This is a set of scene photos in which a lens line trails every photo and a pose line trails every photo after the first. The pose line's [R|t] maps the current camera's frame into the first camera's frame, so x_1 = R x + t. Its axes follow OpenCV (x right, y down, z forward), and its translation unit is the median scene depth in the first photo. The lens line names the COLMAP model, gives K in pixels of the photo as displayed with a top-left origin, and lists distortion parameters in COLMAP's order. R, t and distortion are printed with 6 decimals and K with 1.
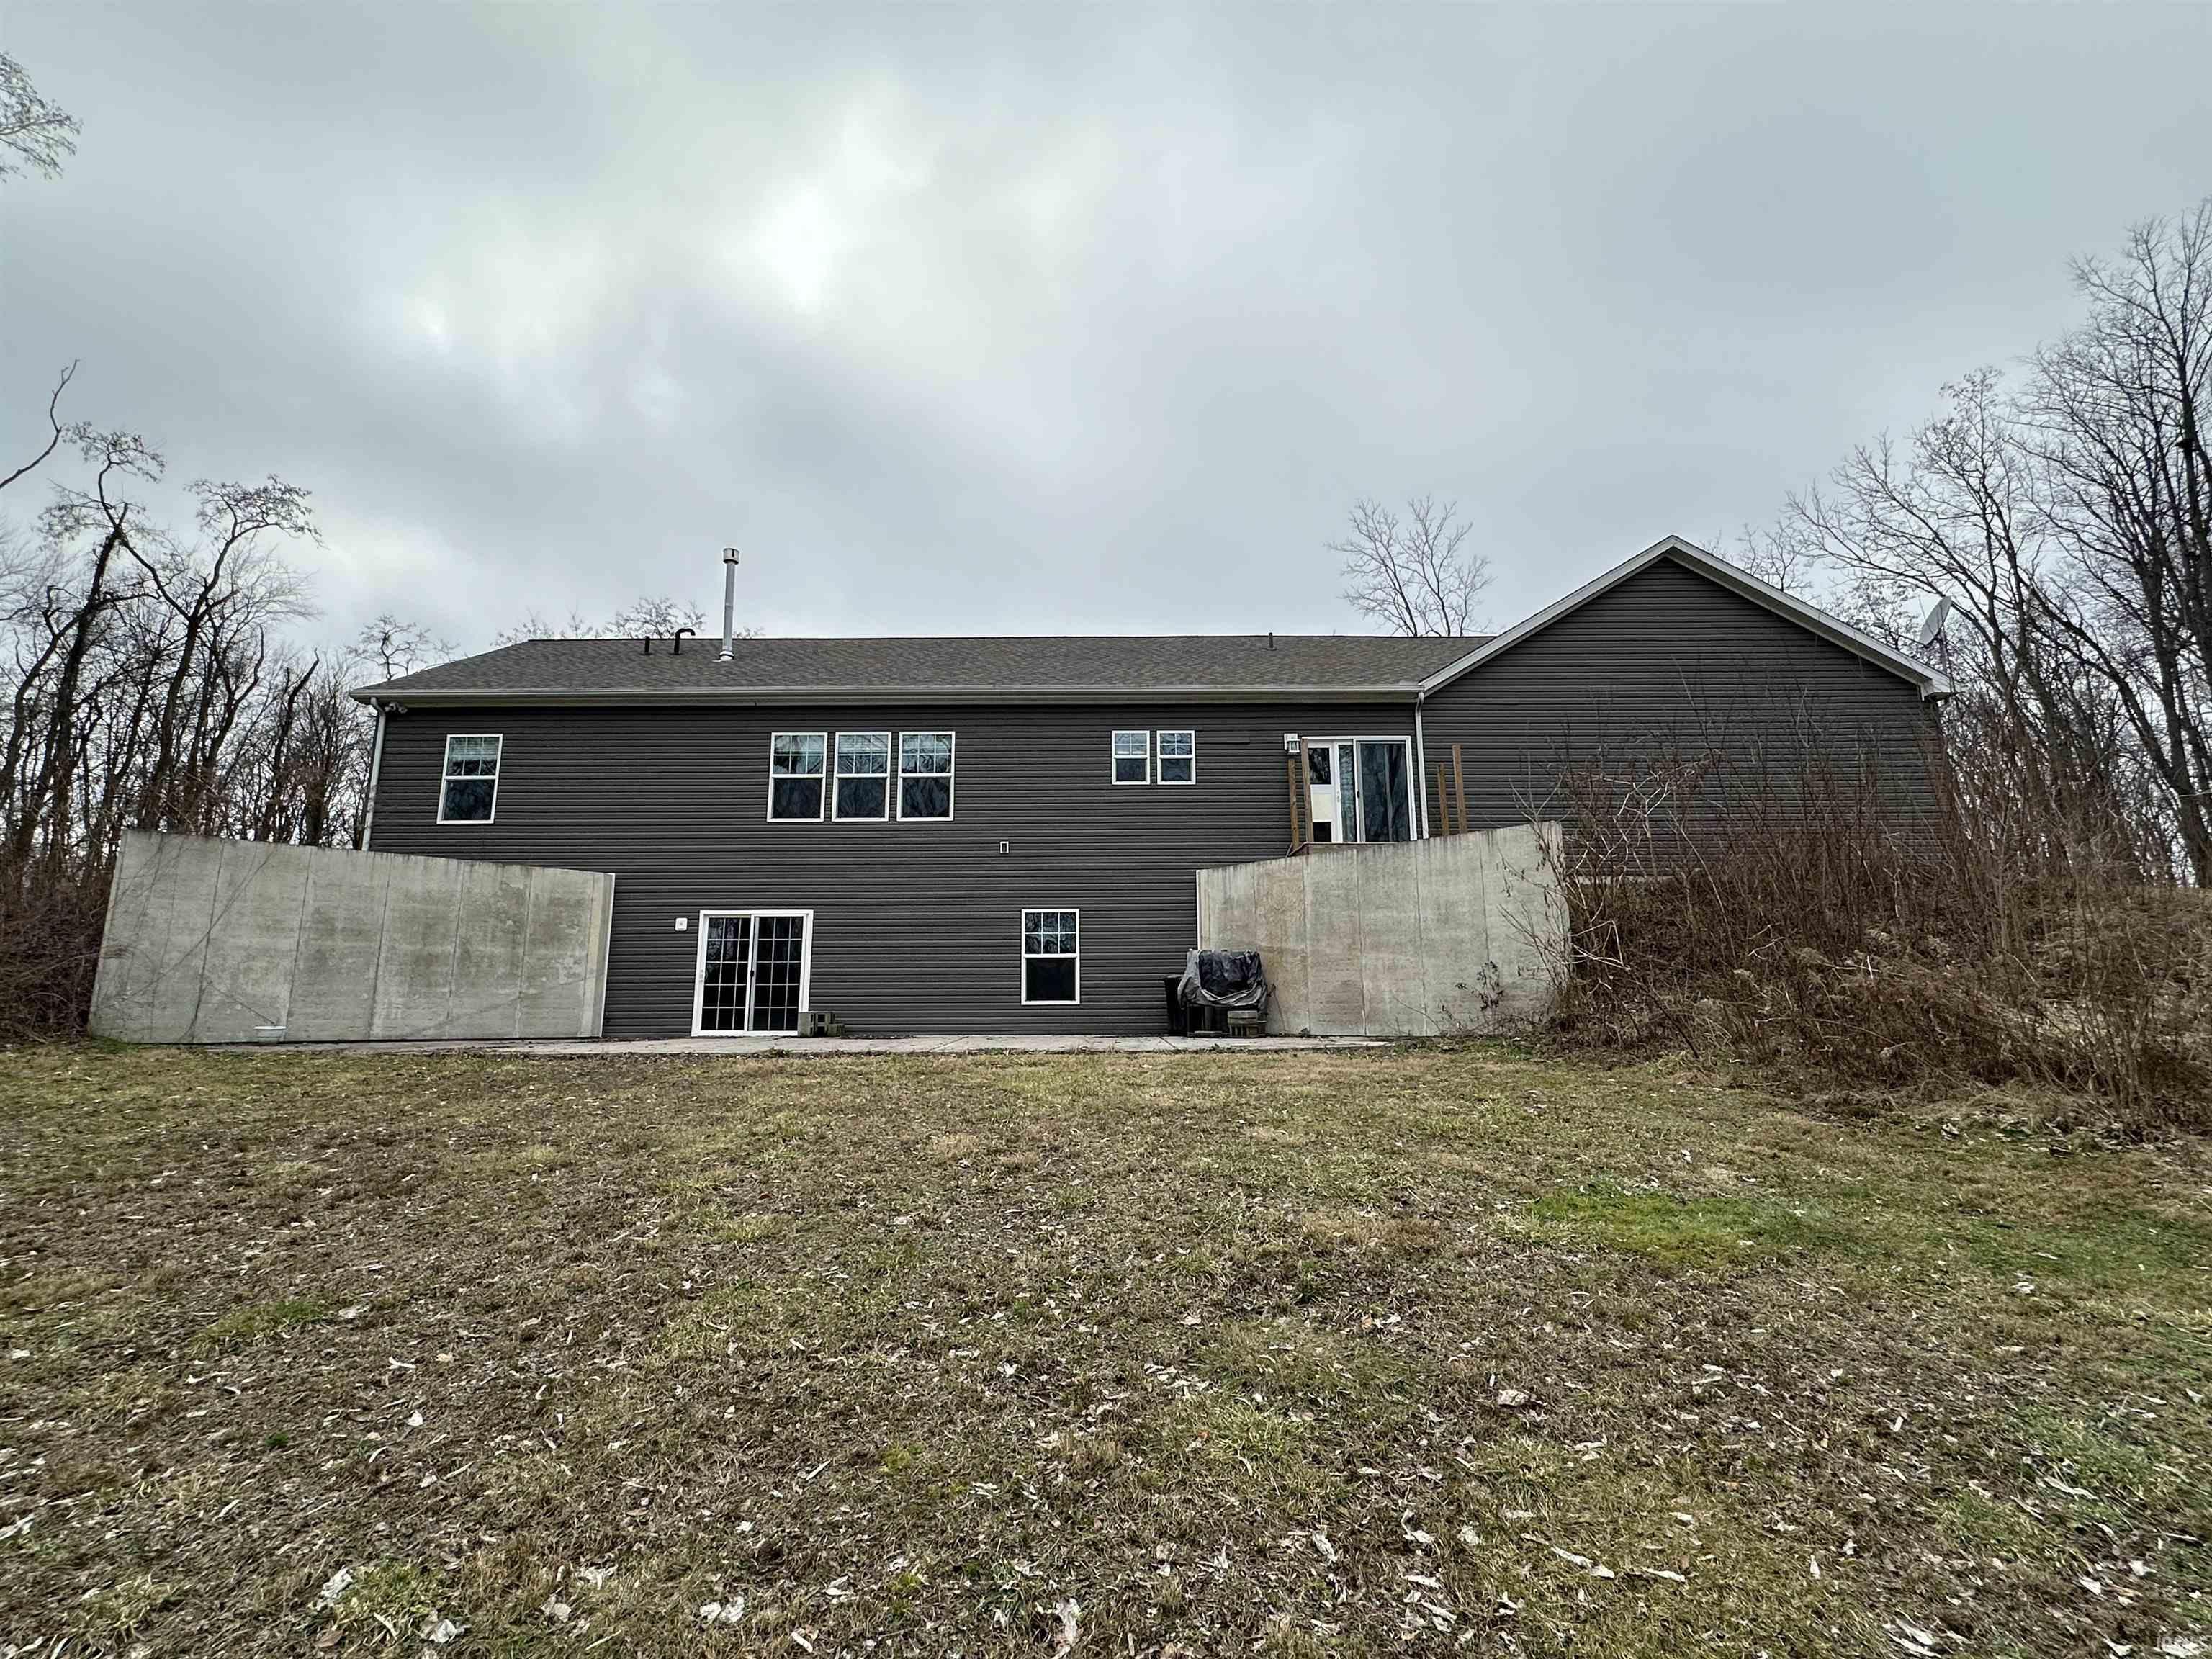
lens RADIAL K [[1025.1, 0, 1105.0], [0, 1025.1, 821.1], [0, 0, 1]] dist [-0.000700, -0.000139]
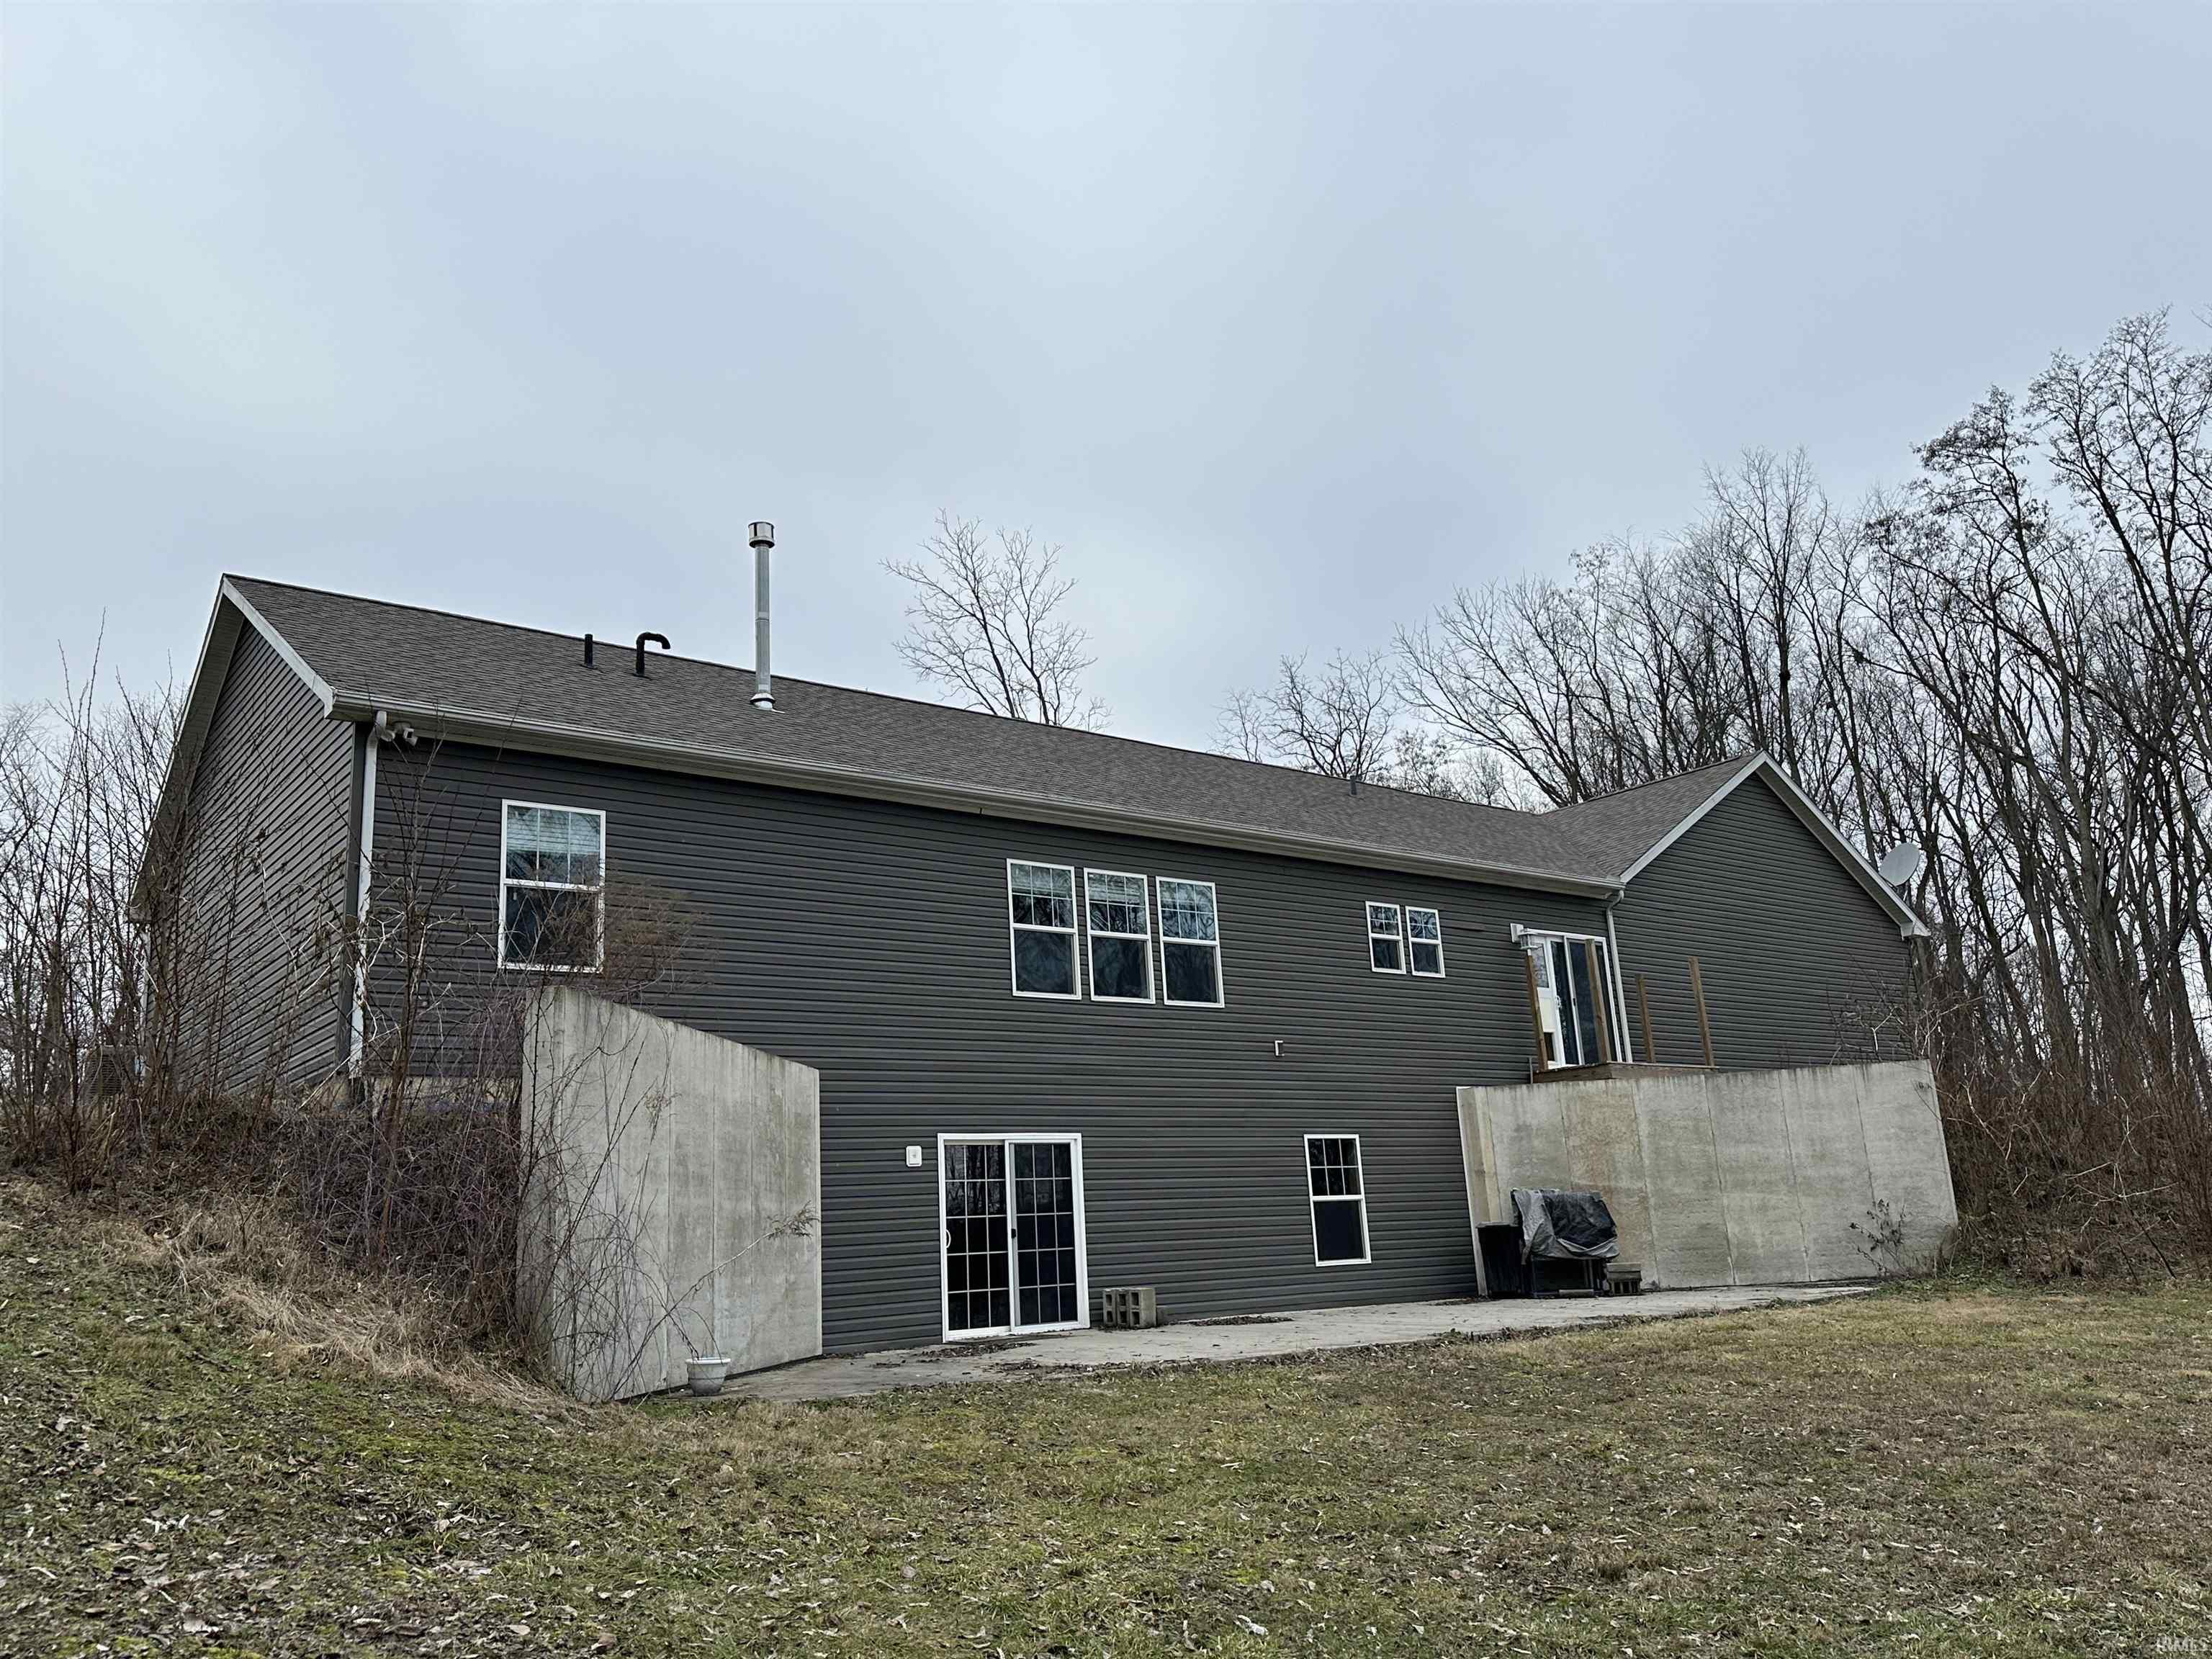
lens RADIAL K [[1704.7, 0, 1103.9], [0, 1704.7, 836.2], [0, 0, 1]] dist [0.209149, -0.507117]
pose [[0.784526, 0.110640, 0.610146, -0.989714], [-0.068129, 0.993376, -0.092531, -0.003485], [-0.616343, 0.031024, 0.786867, 0.103862]]
